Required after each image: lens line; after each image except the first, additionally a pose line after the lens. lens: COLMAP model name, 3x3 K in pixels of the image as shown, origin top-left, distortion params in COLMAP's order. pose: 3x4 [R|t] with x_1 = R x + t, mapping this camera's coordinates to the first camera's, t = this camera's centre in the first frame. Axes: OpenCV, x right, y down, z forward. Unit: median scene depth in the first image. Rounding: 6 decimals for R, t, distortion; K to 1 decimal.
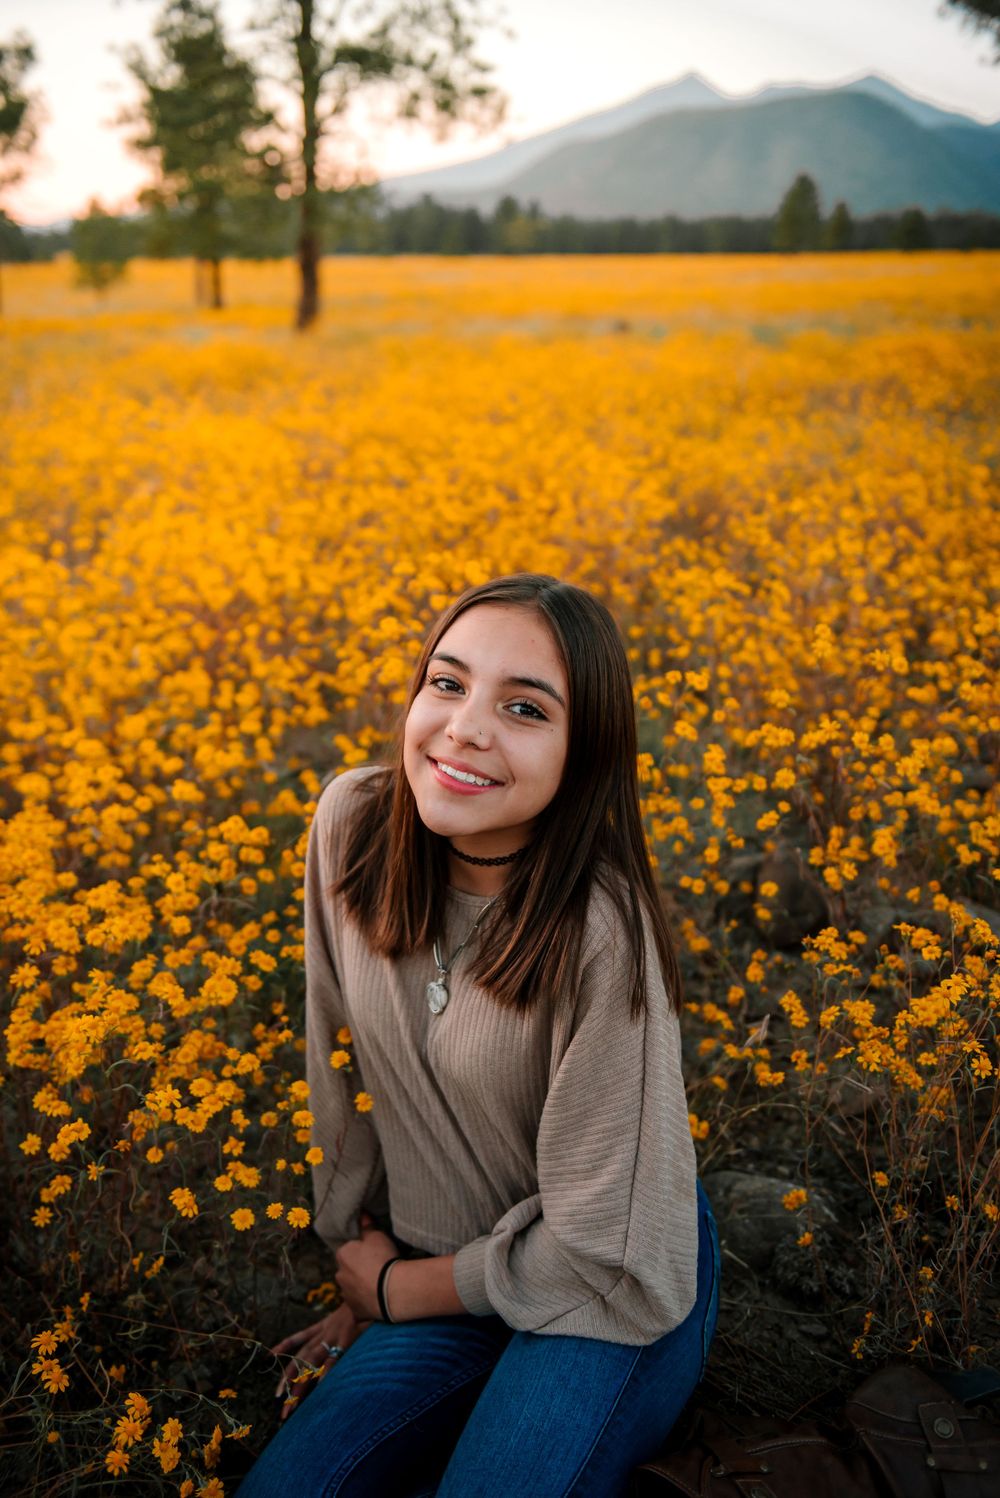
lens RADIAL K [[1342.7, 0, 500.0], [0, 1342.7, 749.0], [0, 0, 1]] dist [-0.000265, -0.013772]
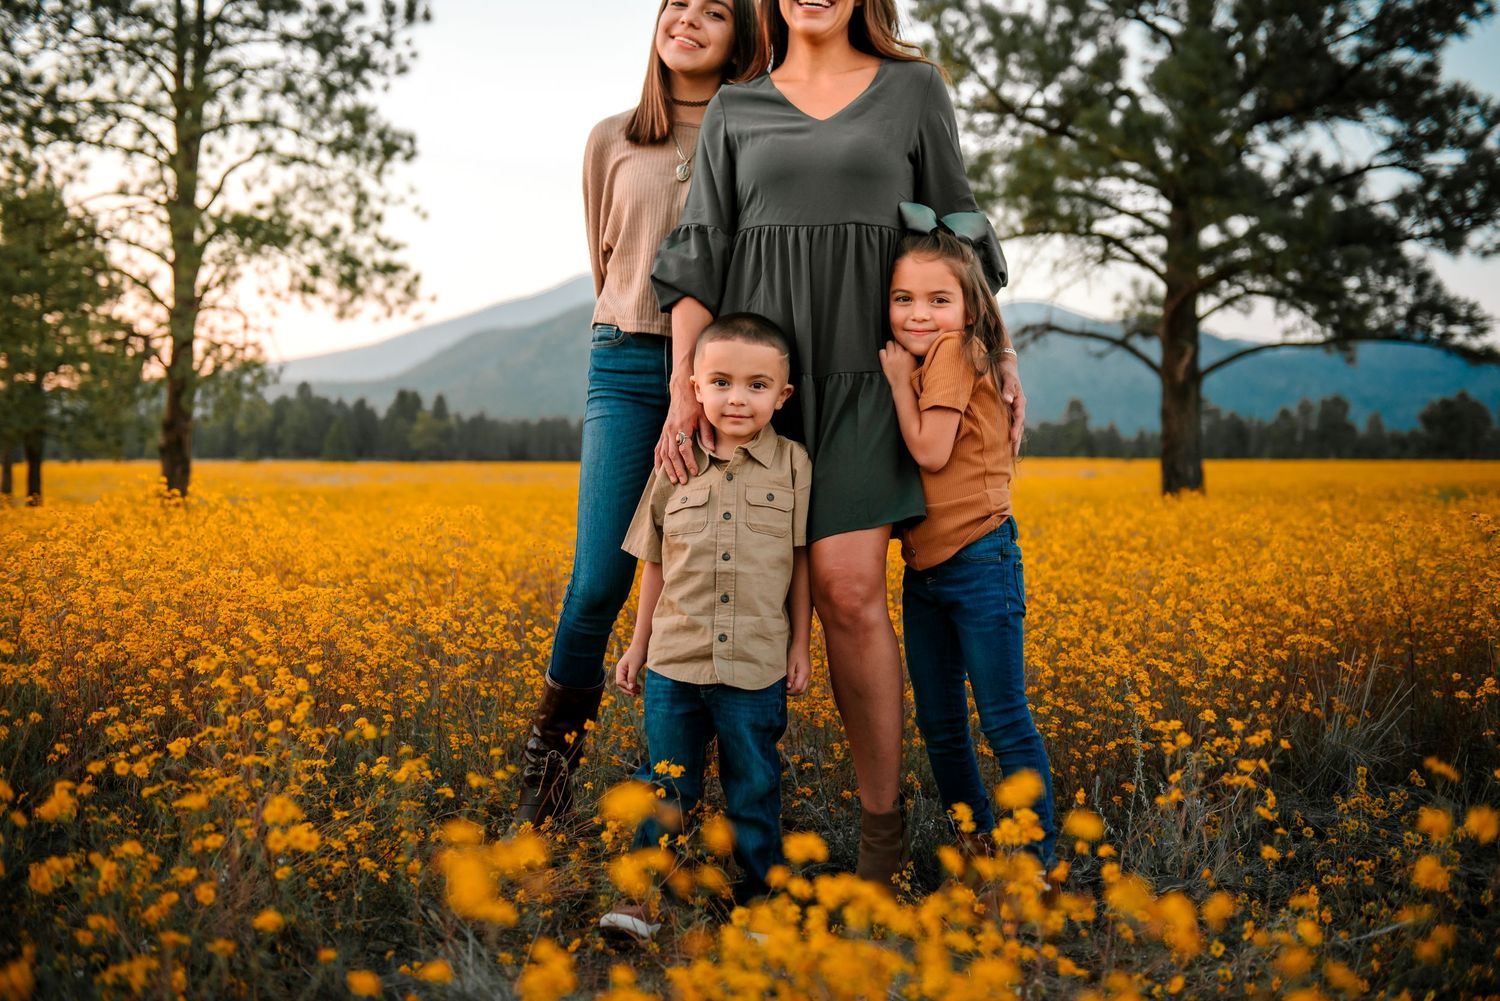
lens RADIAL K [[1771.7, 0, 750.0], [0, 1771.7, 500.5], [0, 0, 1]] dist [0.128690, -0.042077]
pose [[0.980445, 0.006258, 0.196693, -0.011716], [0.058376, 0.945259, -0.321057, 0.059679], [-0.187935, 0.326261, 0.926409, -0.112264]]
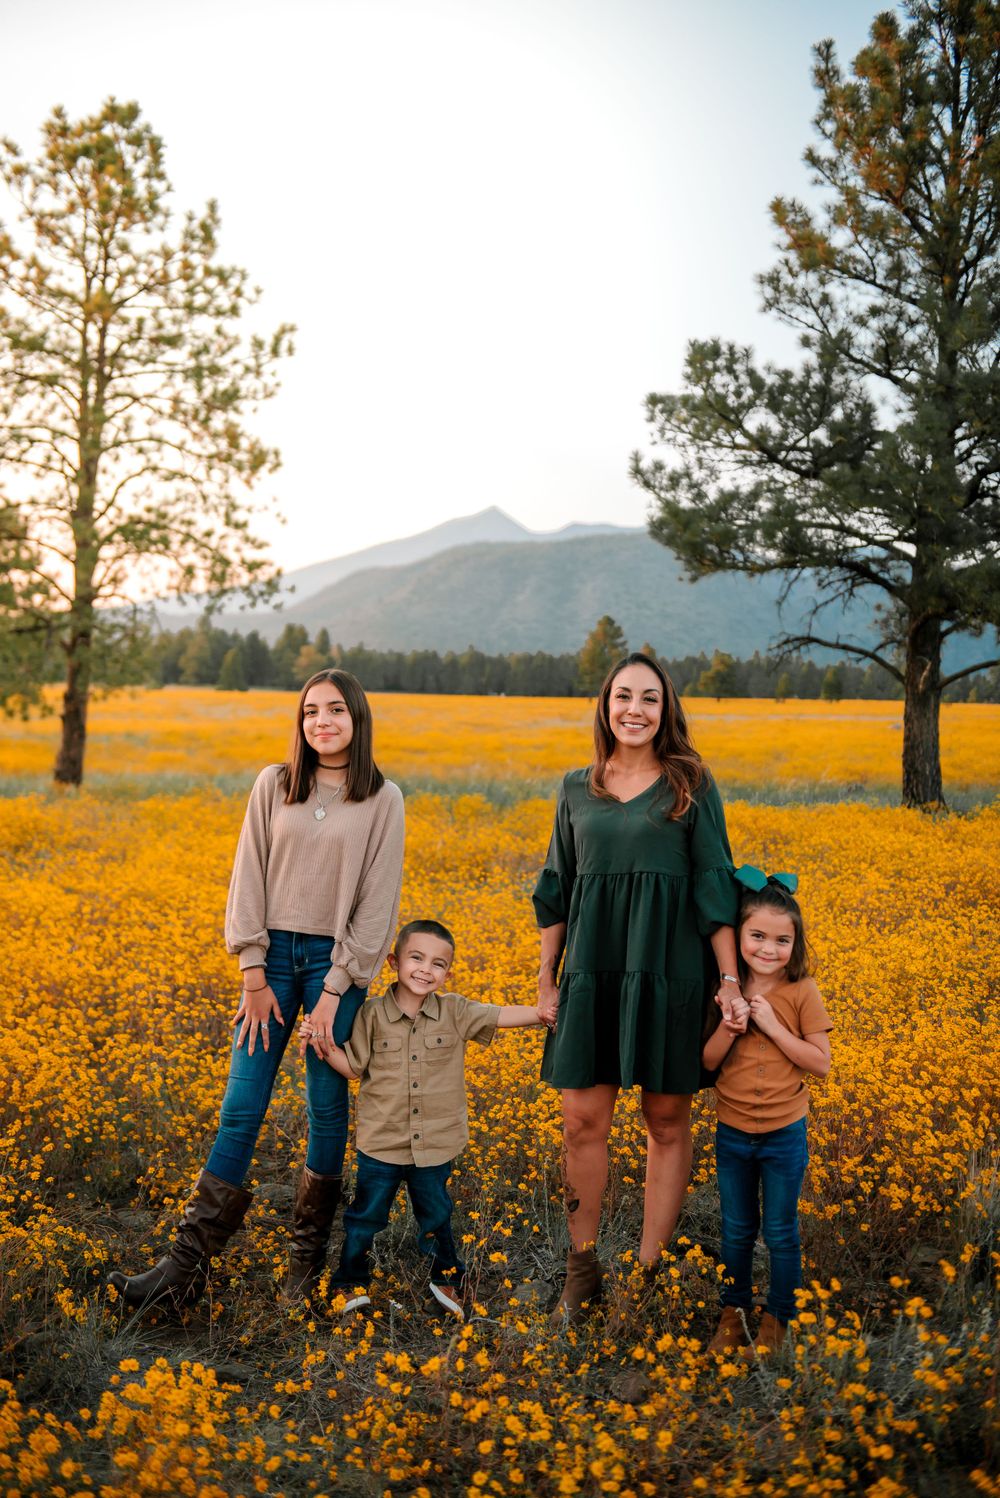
lens RADIAL K [[1624.3, 0, 500.0], [0, 1624.3, 749.0], [0, 0, 1]] dist [0.073111, -0.032845]
pose [[0.991363, 0.023047, 0.129106, 0.016630], [0.017549, 0.952273, -0.304743, 0.041503], [-0.129968, 0.304376, 0.943644, -0.196701]]
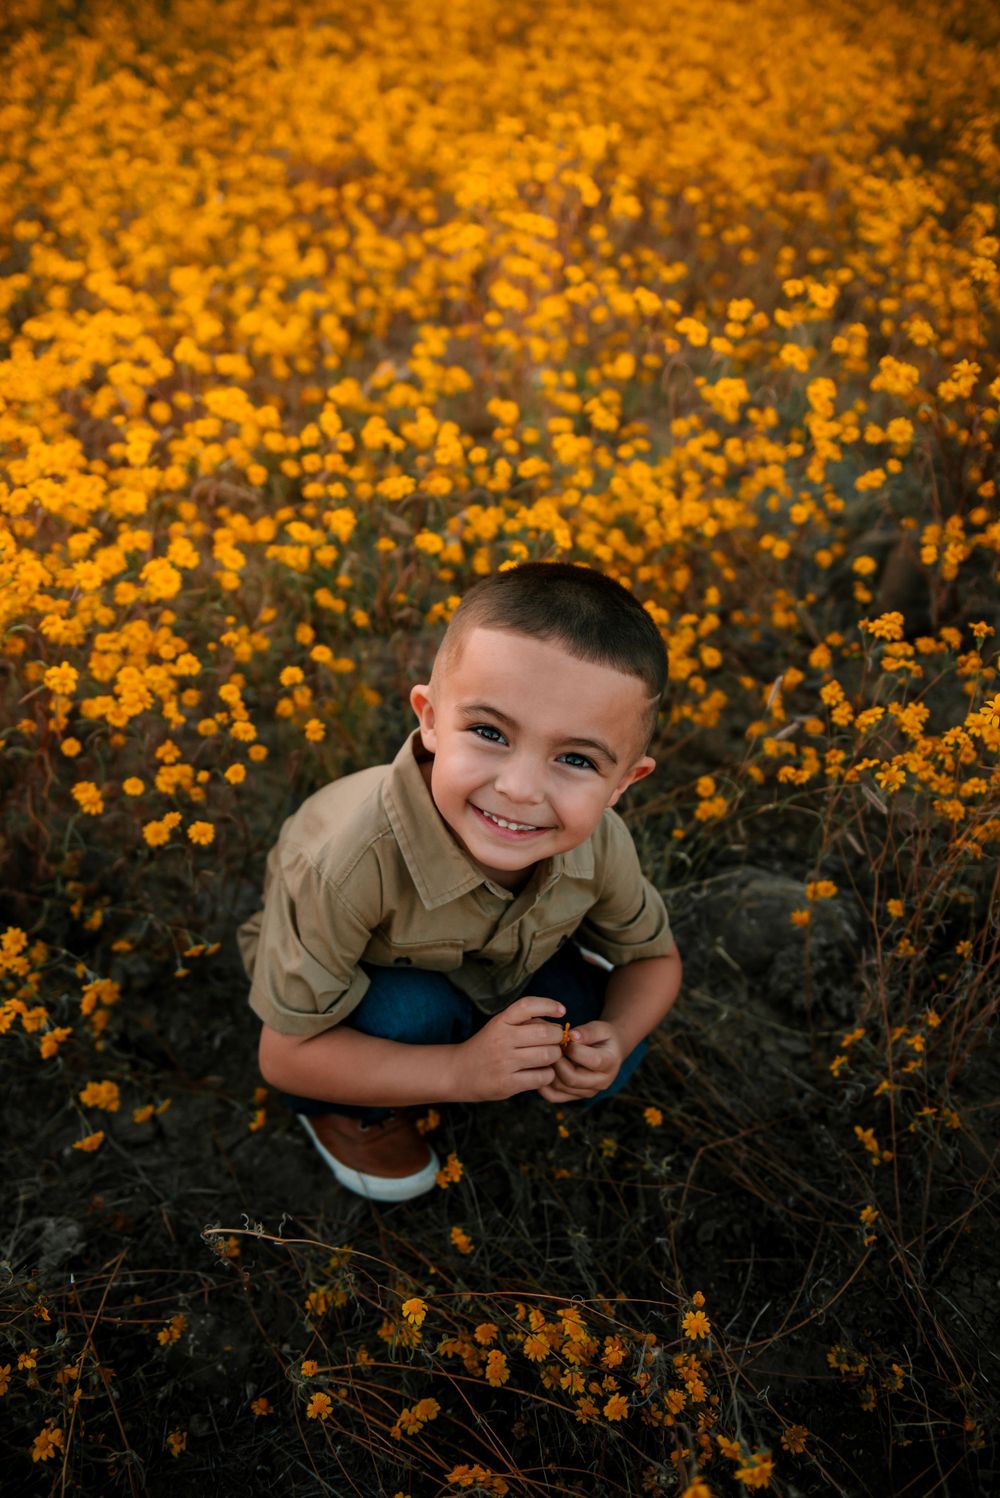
lens RADIAL K [[1342.7, 0, 500.0], [0, 1342.7, 749.0], [0, 0, 1]] dist [-0.000265, -0.013772]
pose [[0.979652, 0.162417, -0.117909, 0.008943], [-0.126707, 0.956095, 0.264249, 0.001973], [0.155650, -0.243932, 0.957220, 0.011645]]
